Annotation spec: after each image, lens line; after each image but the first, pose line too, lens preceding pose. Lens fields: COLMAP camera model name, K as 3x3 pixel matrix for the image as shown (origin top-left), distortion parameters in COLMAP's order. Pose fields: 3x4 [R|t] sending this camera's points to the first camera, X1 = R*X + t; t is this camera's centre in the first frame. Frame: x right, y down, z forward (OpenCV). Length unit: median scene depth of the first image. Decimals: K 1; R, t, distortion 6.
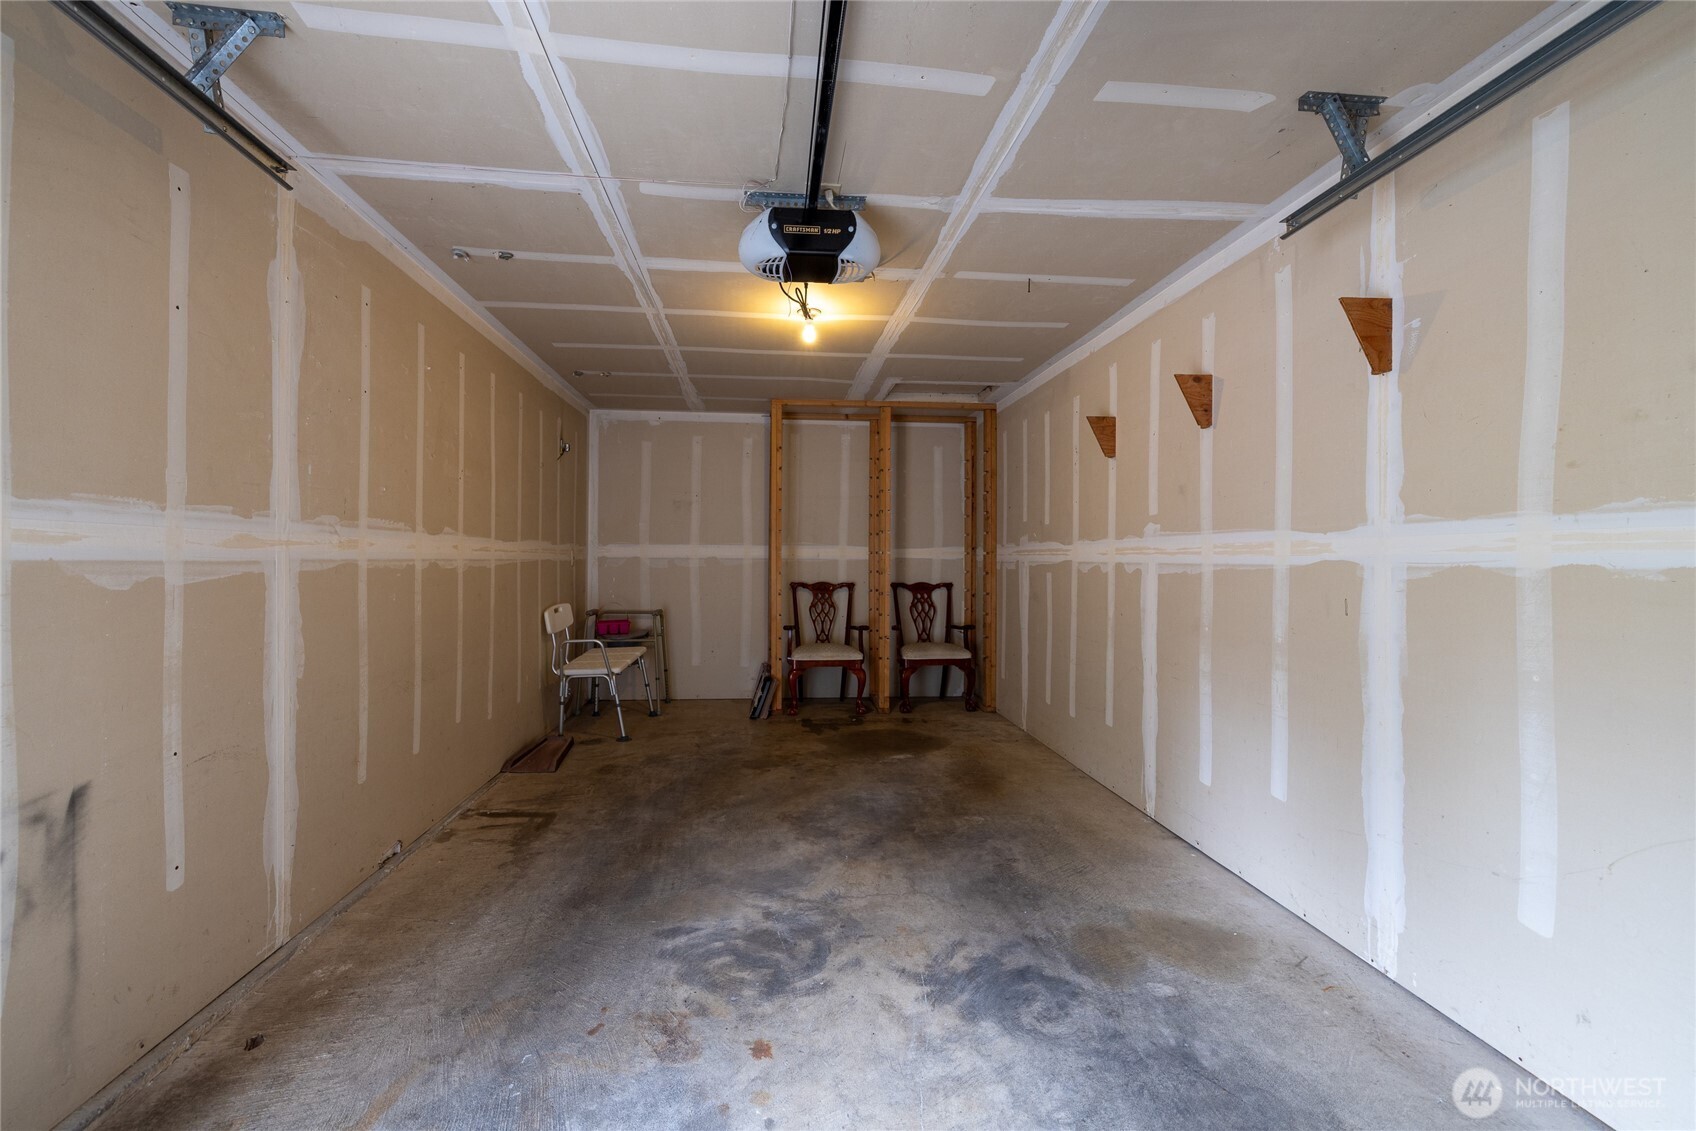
lens RADIAL K [[721.9, 0, 833.1], [0, 721.9, 560.3], [0, 0, 1]] dist [0.001160, 0.000498]
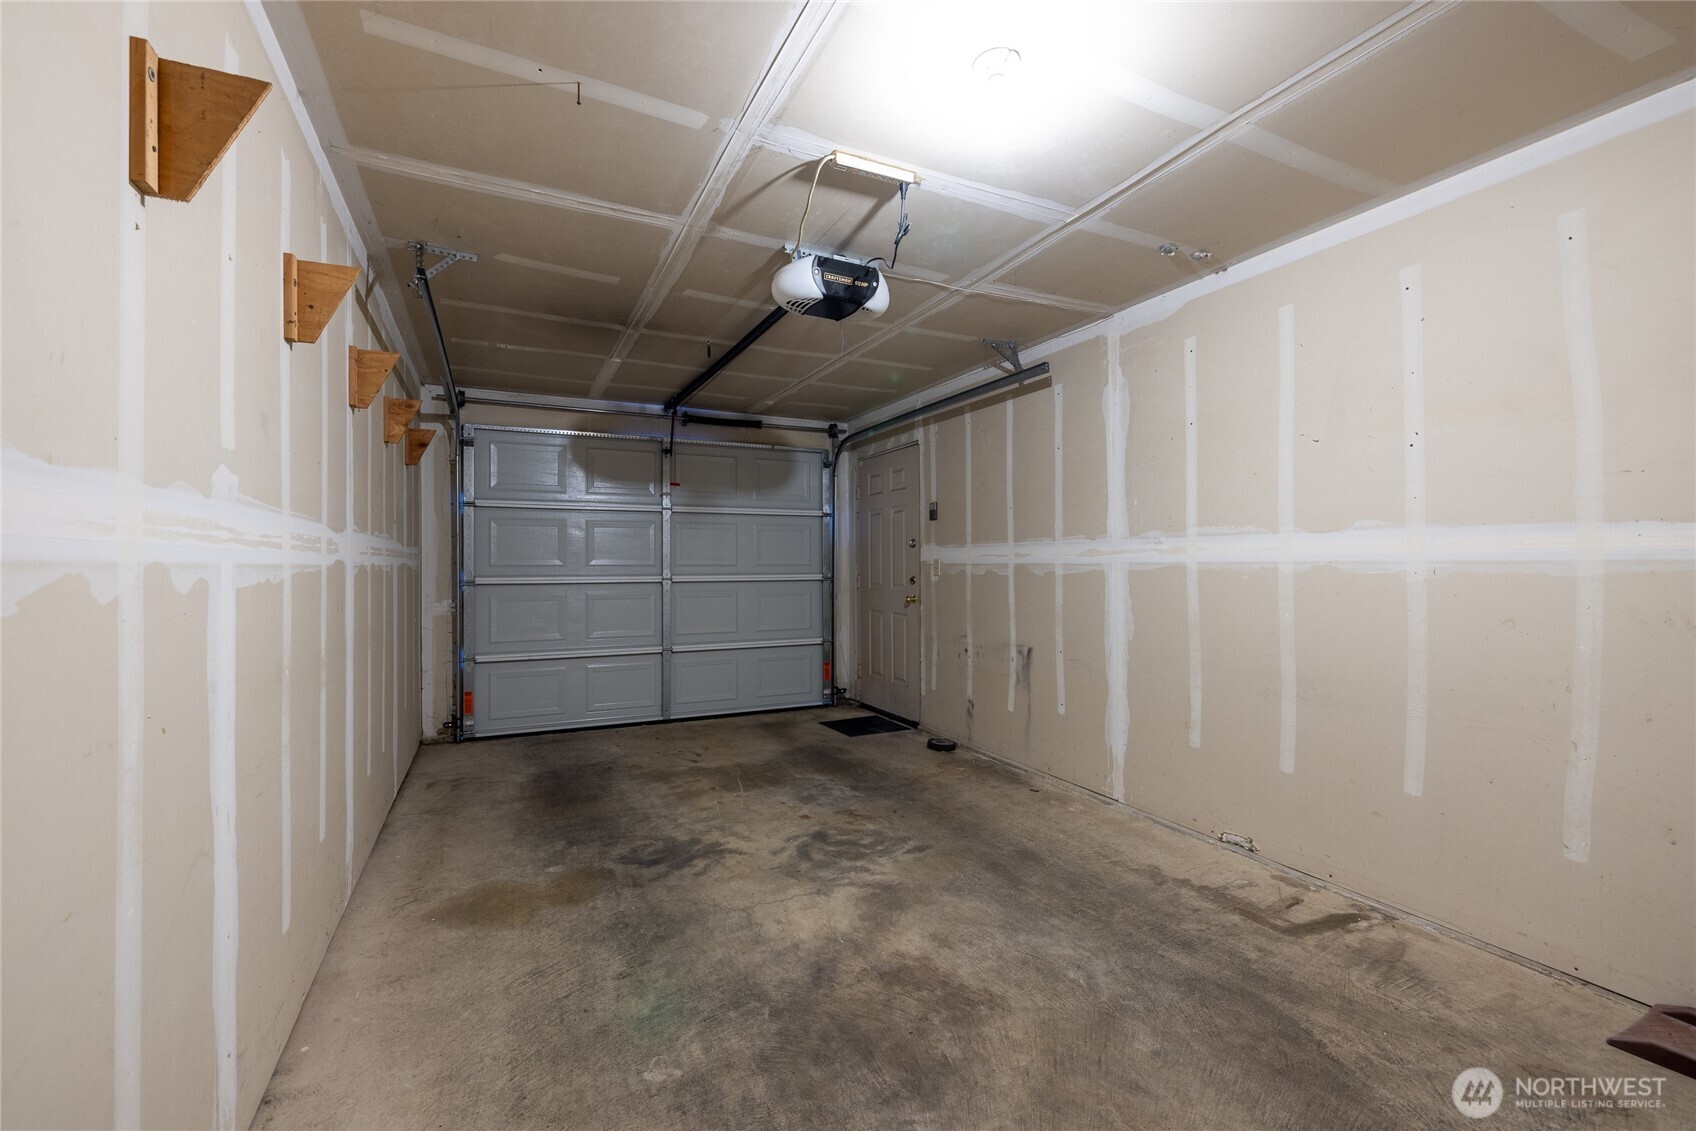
lens RADIAL K [[721.9, 0, 833.1], [0, 721.9, 560.3], [0, 0, 1]] dist [0.001160, 0.000498]
pose [[-0.942340, -0.005404, -0.334614, 0.375210], [-0.003769, 0.999978, -0.005536, 0.003774], [0.334636, -0.003956, -0.942339, 2.235410]]
